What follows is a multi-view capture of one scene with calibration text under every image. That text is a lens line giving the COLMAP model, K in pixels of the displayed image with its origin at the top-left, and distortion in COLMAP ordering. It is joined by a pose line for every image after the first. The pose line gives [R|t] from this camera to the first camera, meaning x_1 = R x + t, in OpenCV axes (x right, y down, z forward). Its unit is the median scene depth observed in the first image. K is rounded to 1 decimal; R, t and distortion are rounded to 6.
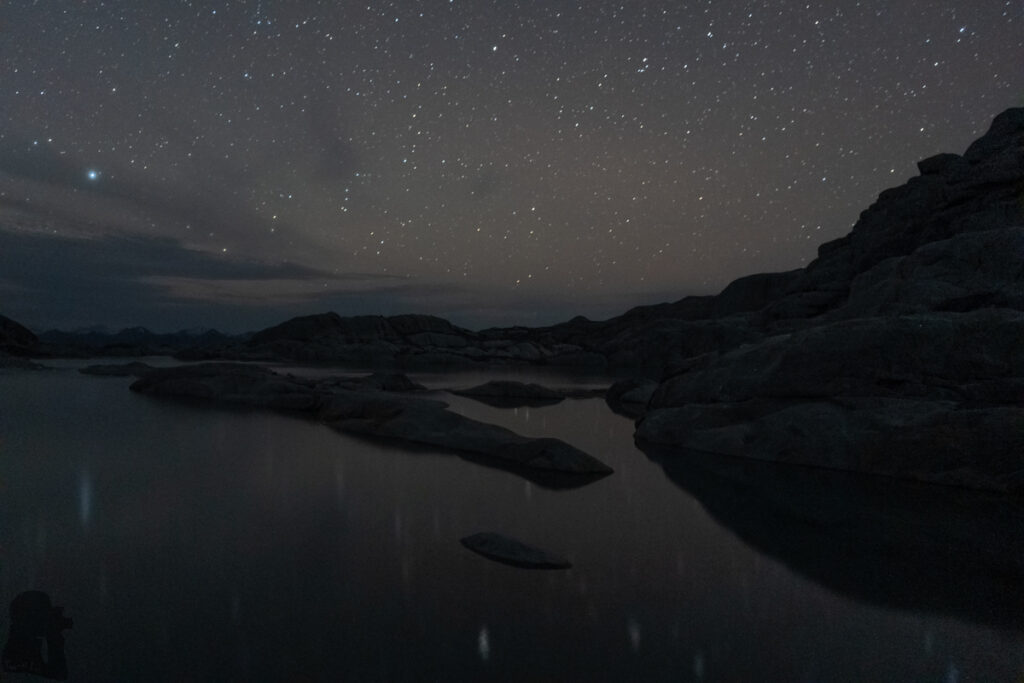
lens RADIAL K [[813.3, 0, 478.0], [0, 813.3, 343.1], [0, 0, 1]] dist [-0.015546, 0.012060]
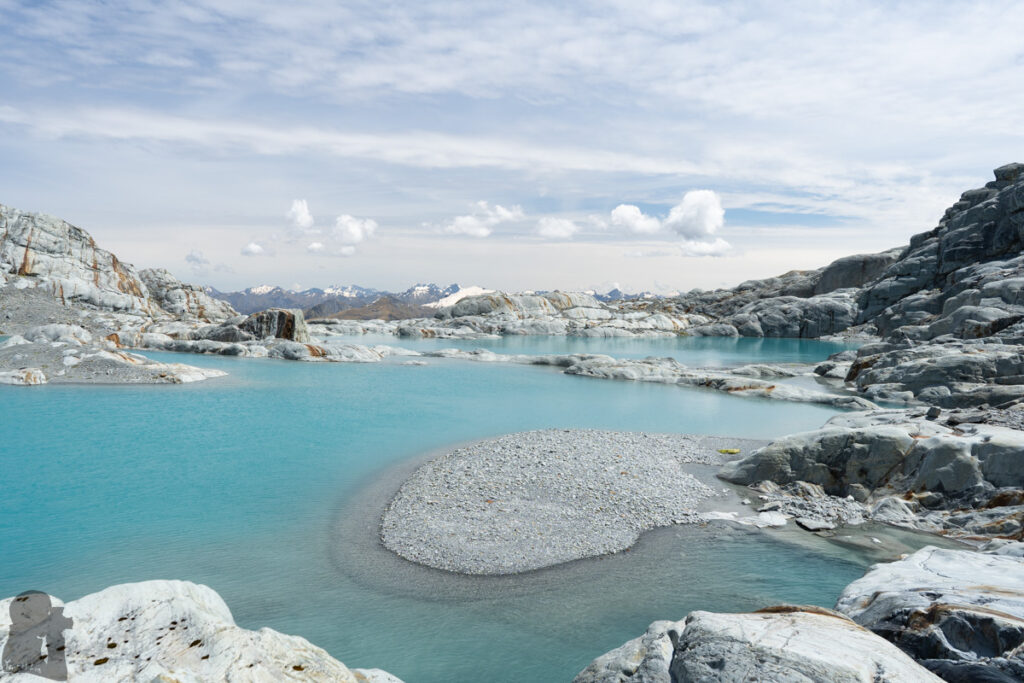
lens RADIAL K [[813.3, 0, 477.8], [0, 813.3, 324.8], [0, 0, 1]] dist [-0.015546, 0.012060]
pose [[0.996763, -0.016146, -0.078757, -0.128078], [0.018843, 0.999257, 0.033630, -0.034003], [0.078155, -0.035005, 0.996326, -0.259502]]
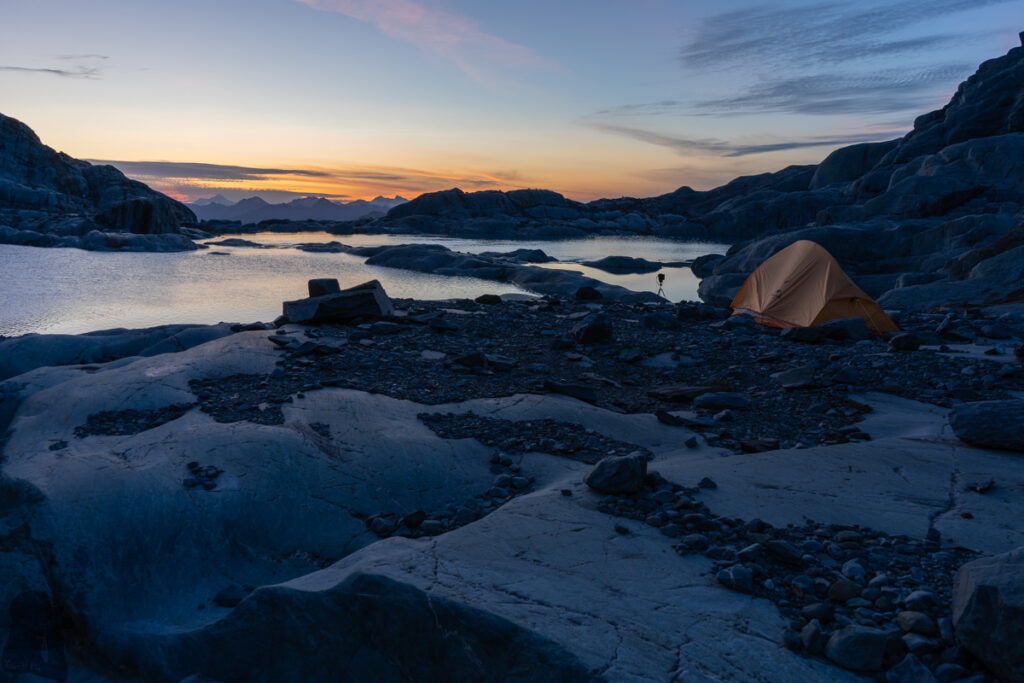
lens RADIAL K [[813.3, 0, 488.7], [0, 813.3, 332.6], [0, 0, 1]] dist [-0.015546, 0.012060]
pose [[0.993274, 0.000682, -0.115782, -0.007643], [0.016946, 0.988358, 0.151200, -0.011520], [0.114537, -0.152145, 0.981699, -0.127278]]
